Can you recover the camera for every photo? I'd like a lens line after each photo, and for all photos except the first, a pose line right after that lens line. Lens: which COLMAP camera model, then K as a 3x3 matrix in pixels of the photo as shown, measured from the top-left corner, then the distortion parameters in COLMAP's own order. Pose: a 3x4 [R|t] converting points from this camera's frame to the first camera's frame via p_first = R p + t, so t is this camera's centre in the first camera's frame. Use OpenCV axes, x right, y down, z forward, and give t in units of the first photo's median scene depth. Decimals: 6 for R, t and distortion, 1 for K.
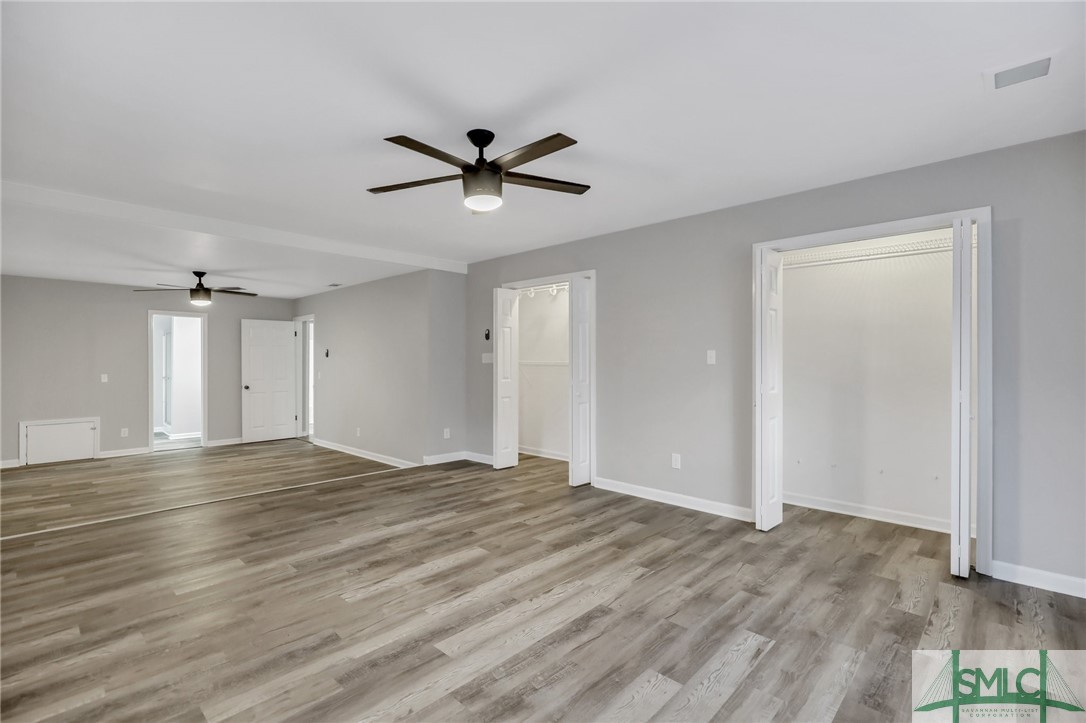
lens RADIAL K [[493.8, 0, 550.7], [0, 493.8, 359.6], [0, 0, 1]] dist [0.000906, 0.000037]
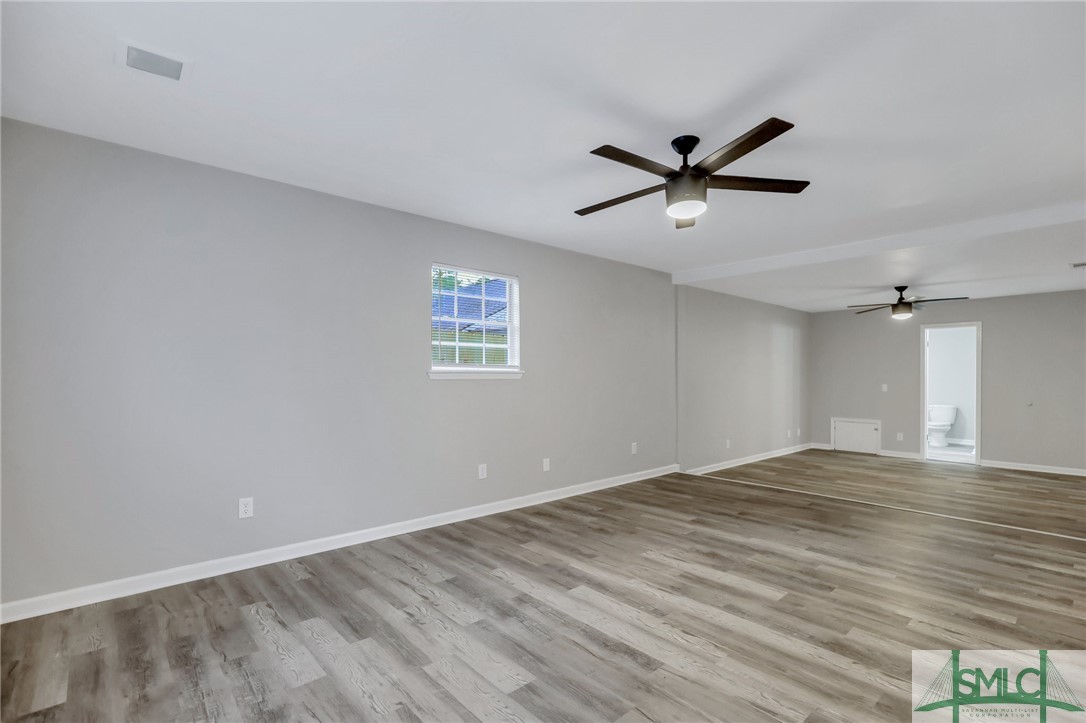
lens RADIAL K [[493.8, 0, 550.7], [0, 493.8, 359.6], [0, 0, 1]] dist [0.000906, 0.000037]
pose [[-0.072777, -0.028402, -0.996944, 0.789278], [0.003454, 0.999581, -0.028730, 0.004874], [0.997342, -0.005534, -0.072649, 0.716573]]
